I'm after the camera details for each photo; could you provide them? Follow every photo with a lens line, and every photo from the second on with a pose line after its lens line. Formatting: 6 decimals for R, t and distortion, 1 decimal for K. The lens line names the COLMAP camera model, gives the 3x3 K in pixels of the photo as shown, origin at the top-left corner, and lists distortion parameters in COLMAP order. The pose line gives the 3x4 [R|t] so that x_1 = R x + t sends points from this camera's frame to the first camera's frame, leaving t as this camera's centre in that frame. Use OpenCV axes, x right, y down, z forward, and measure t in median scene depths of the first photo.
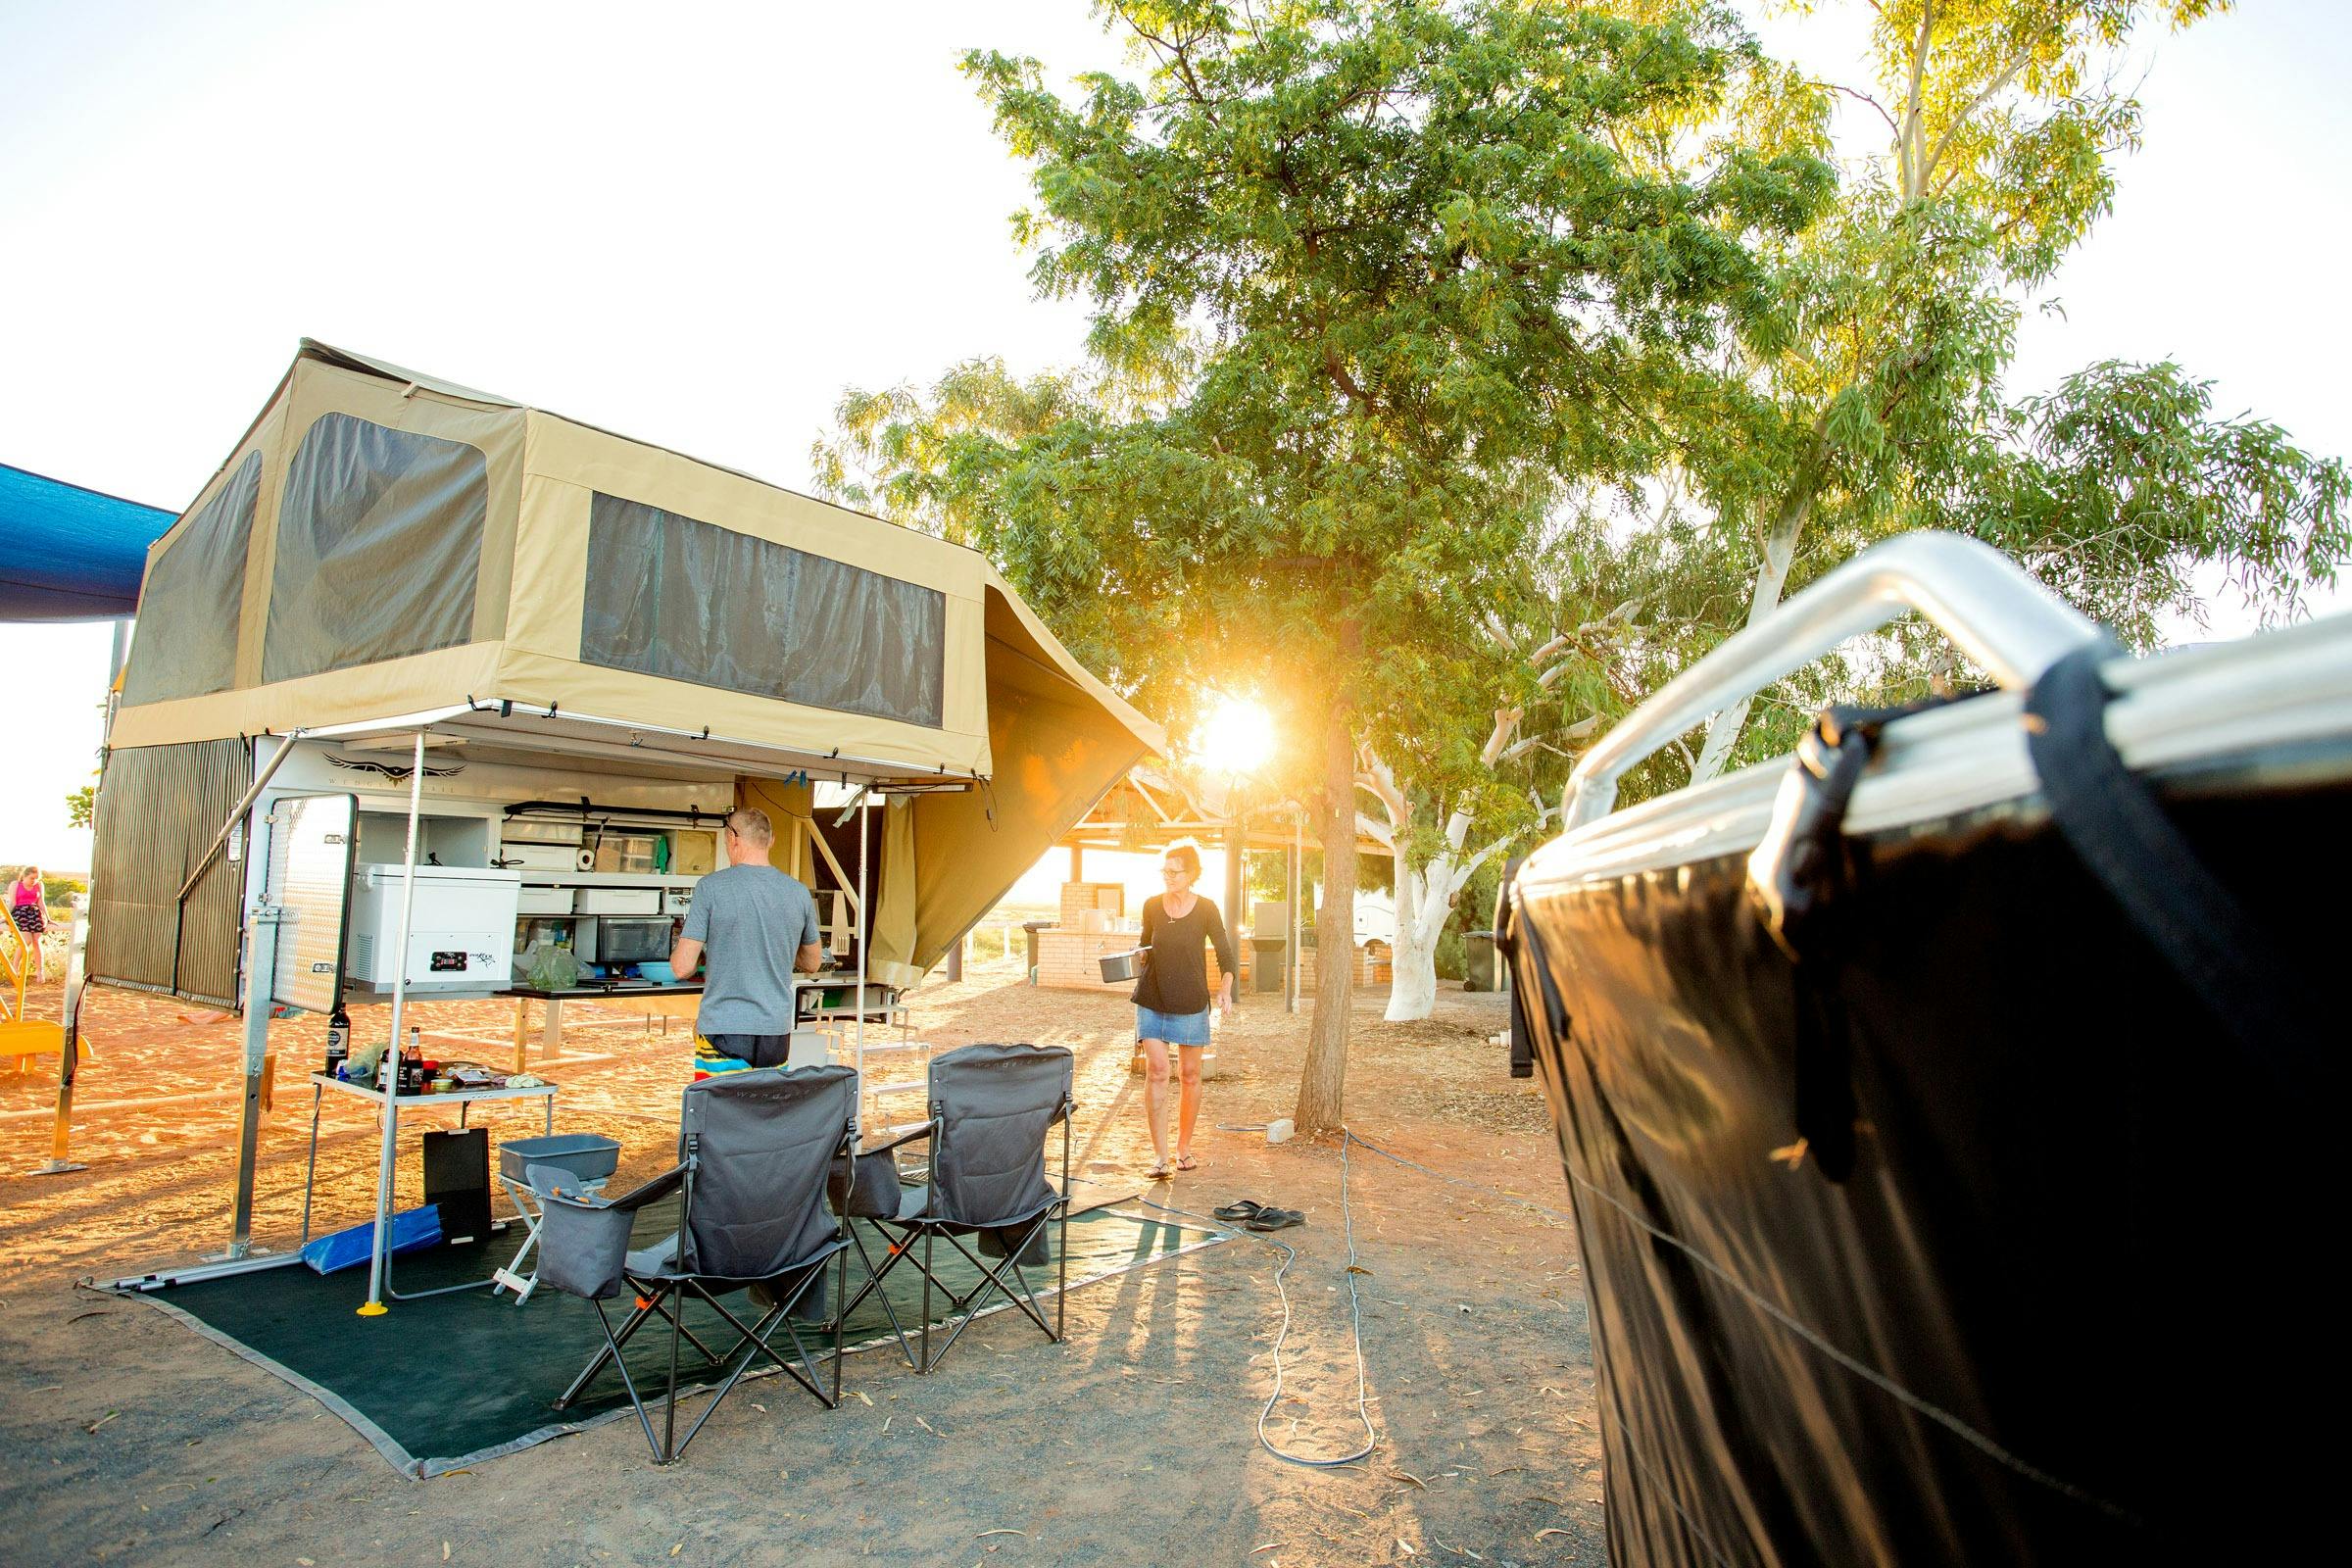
lens RADIAL K [[1004.1, 0, 1172.3], [0, 1004.1, 793.1], [0, 0, 1]] dist [-0.017562, -0.000386]
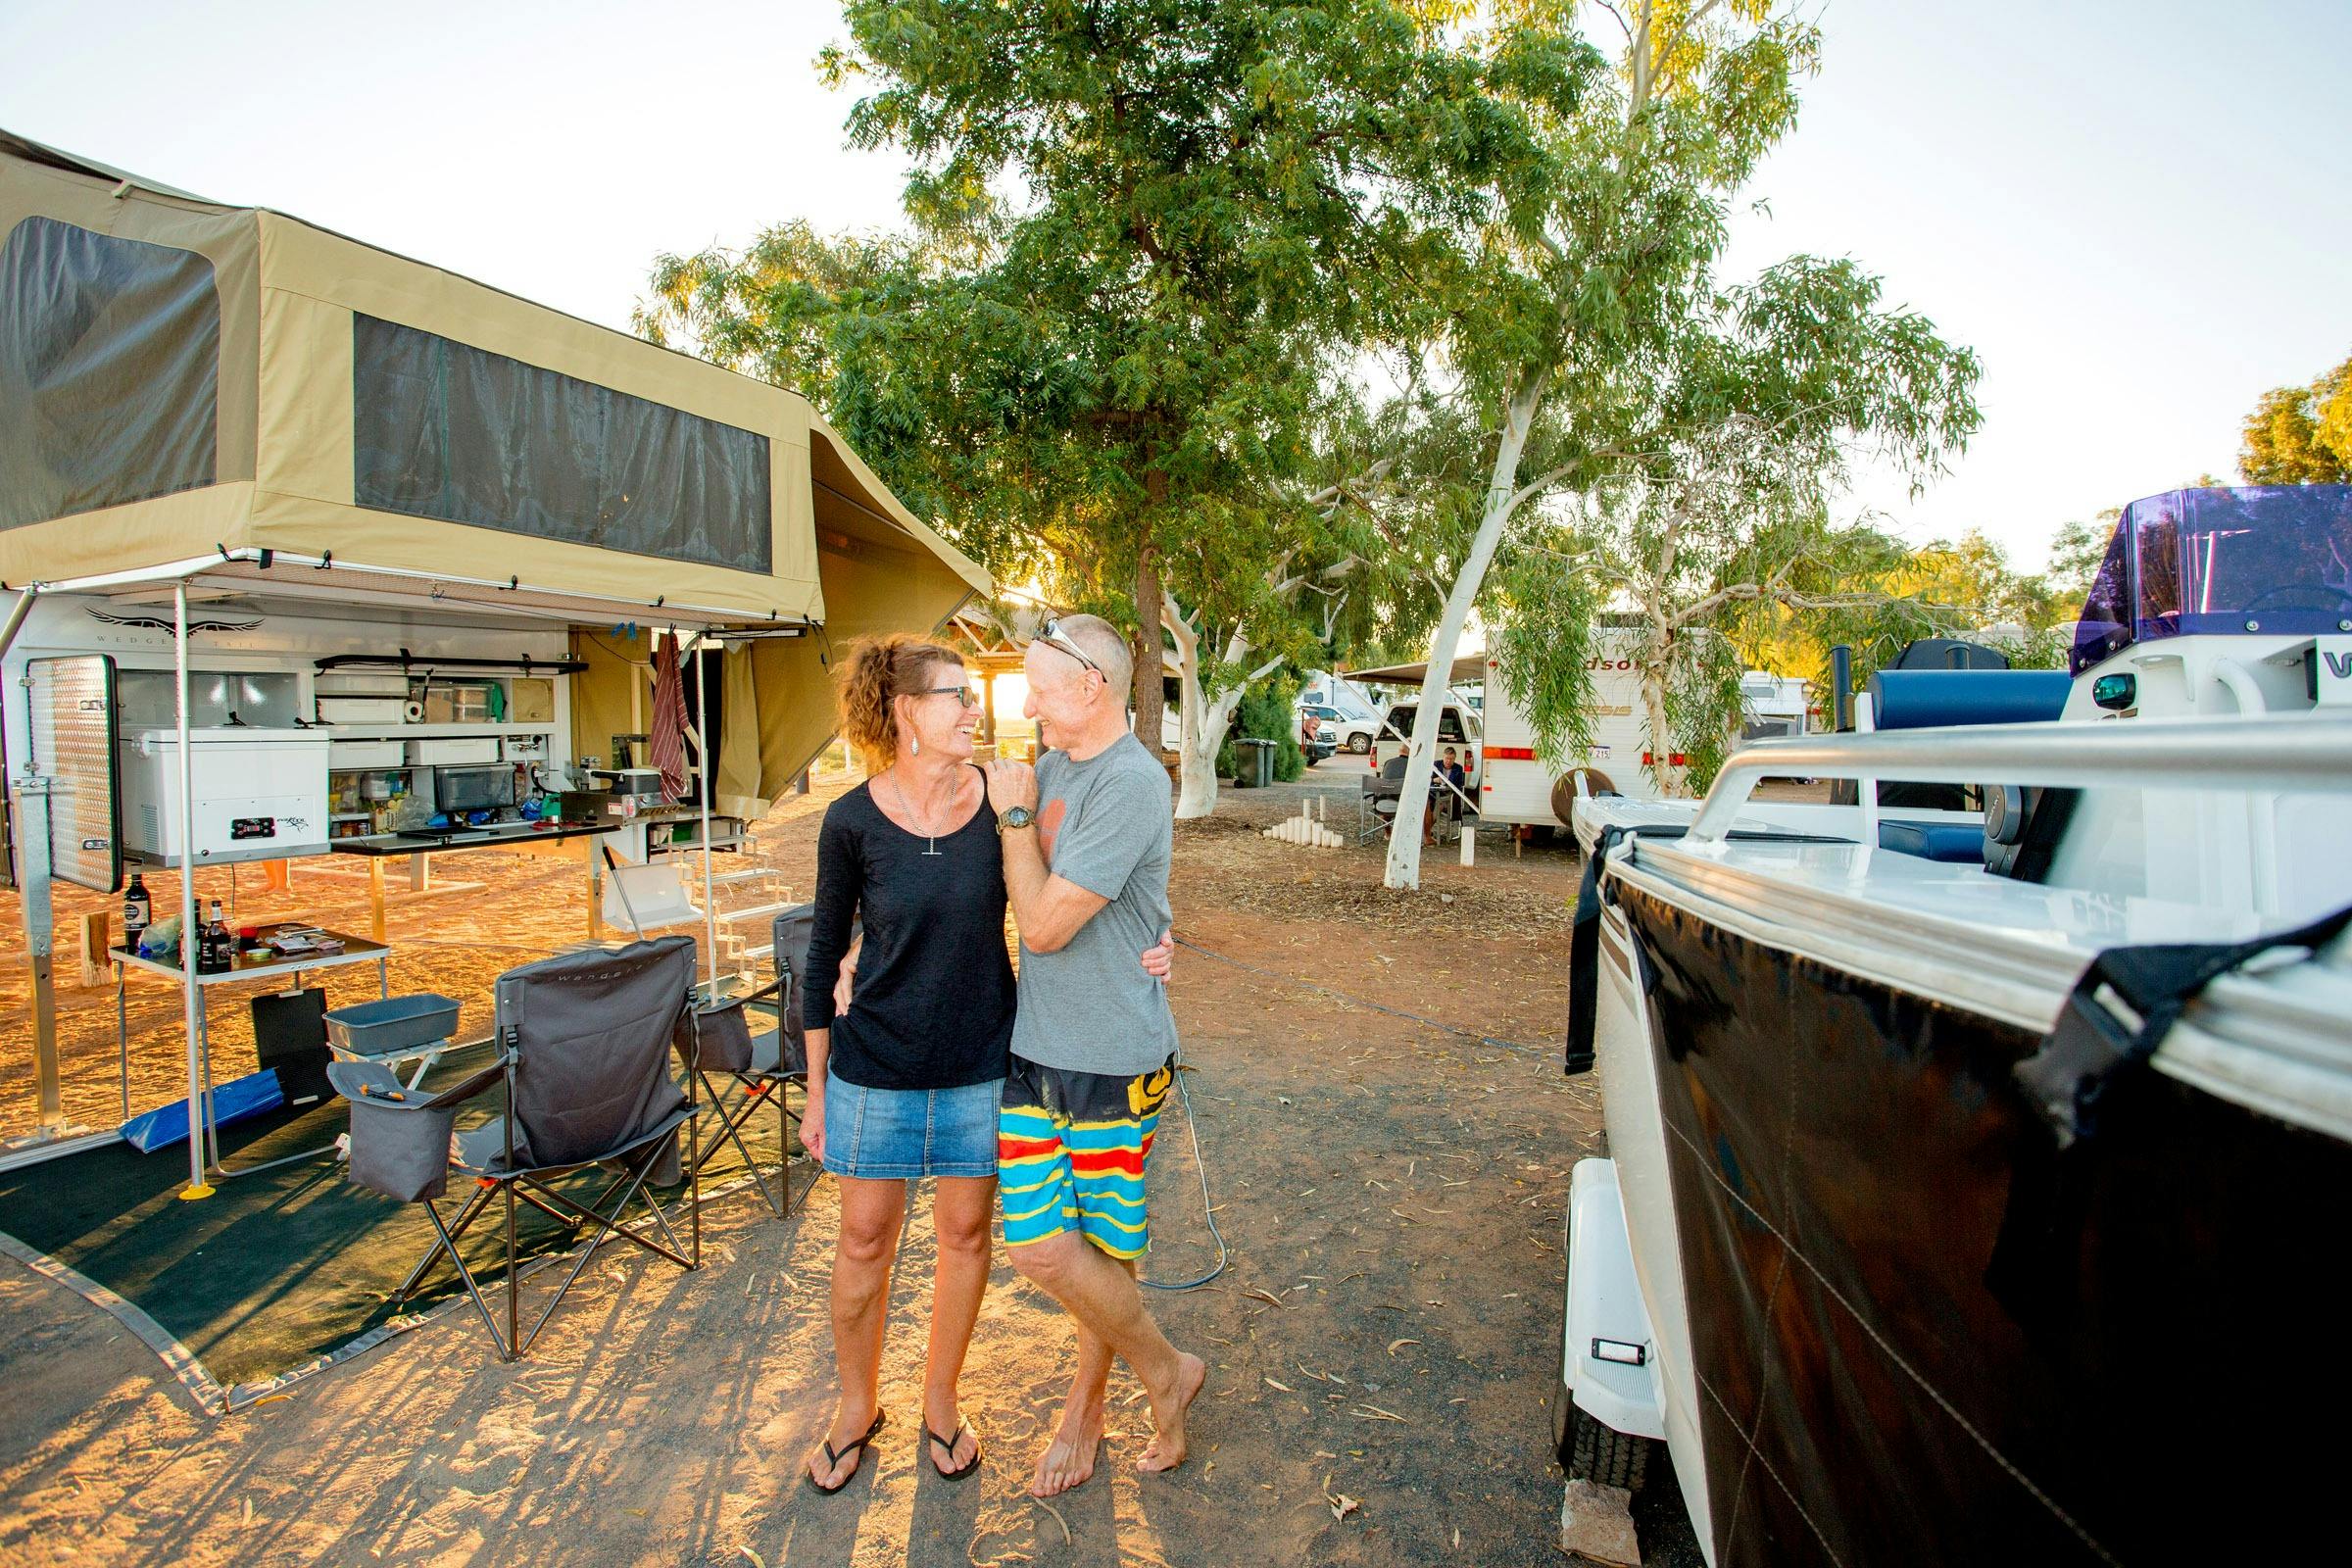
lens RADIAL K [[1078.3, 0, 1176.0], [0, 1078.3, 784.0], [0, 0, 1]] dist [-0.051914, 0.016741]
pose [[0.990316, -0.027431, 0.136096, 0.023694], [0.010127, 0.991948, 0.126241, 0.014715], [-0.138463, -0.123641, 0.982619, -0.163981]]
